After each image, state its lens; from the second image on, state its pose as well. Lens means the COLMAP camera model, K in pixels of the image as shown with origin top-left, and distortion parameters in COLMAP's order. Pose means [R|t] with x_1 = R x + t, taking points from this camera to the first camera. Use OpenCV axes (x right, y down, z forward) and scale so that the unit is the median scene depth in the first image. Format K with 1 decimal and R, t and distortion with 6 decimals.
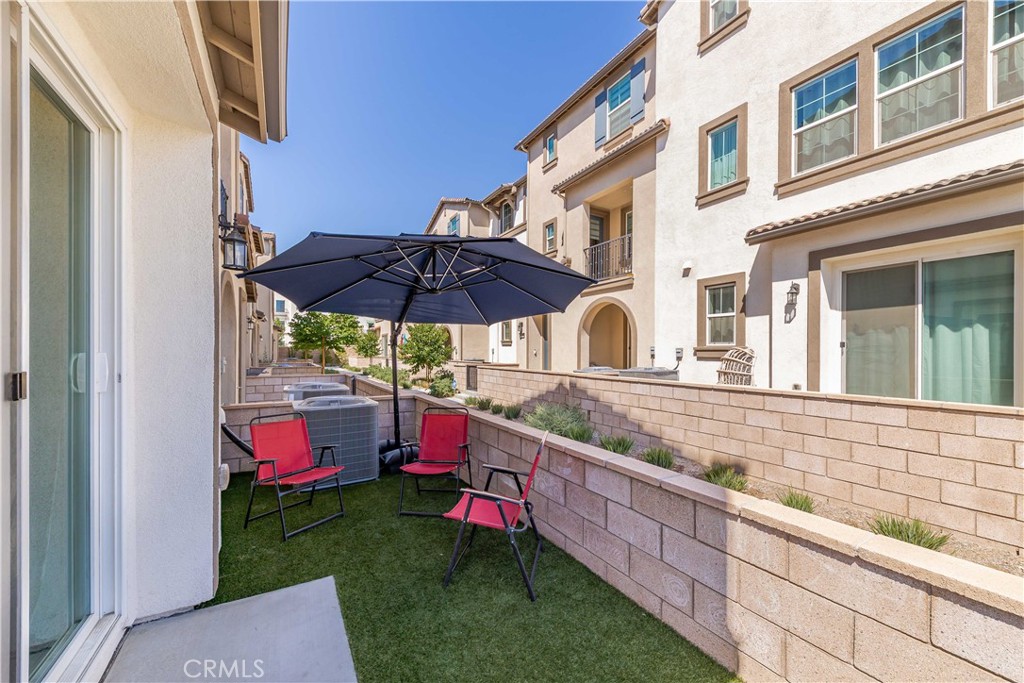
lens RADIAL K [[416.1, 0, 512.5], [0, 416.1, 352.7], [0, 0, 1]] dist [-0.000644, -0.000112]
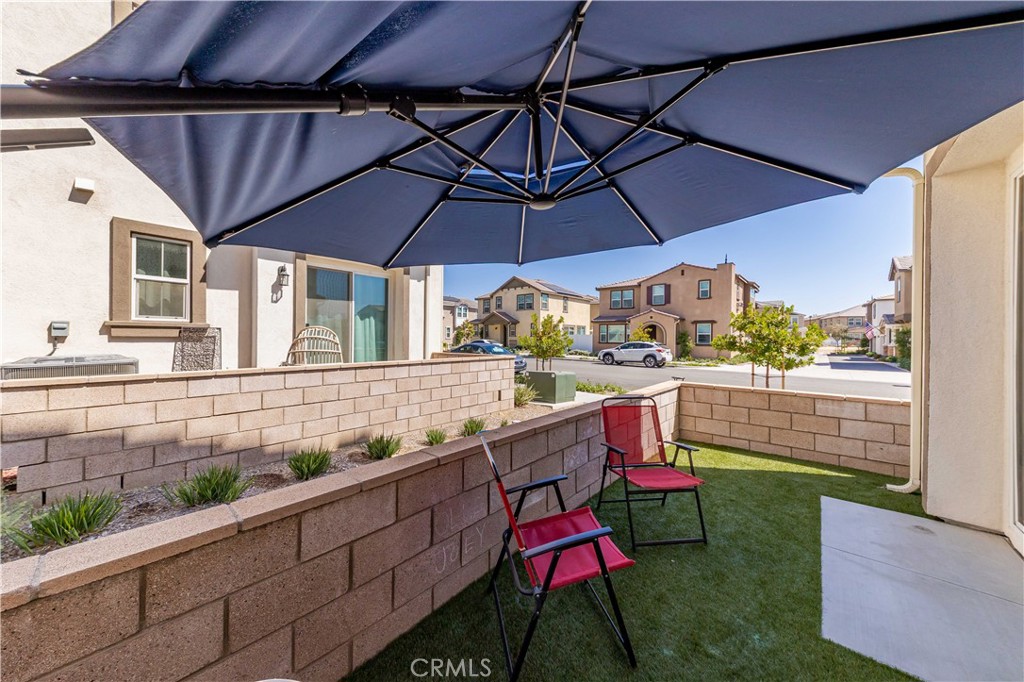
lens RADIAL K [[354.0, 0, 512.0], [0, 354.0, 341.0], [0, 0, 1]] dist [0.000642, 0.000040]
pose [[-0.354816, -0.015171, 0.934813, -0.345667], [-0.006138, 0.999885, 0.013897, 0.006880], [-0.934916, -0.000807, -0.354868, 0.736834]]
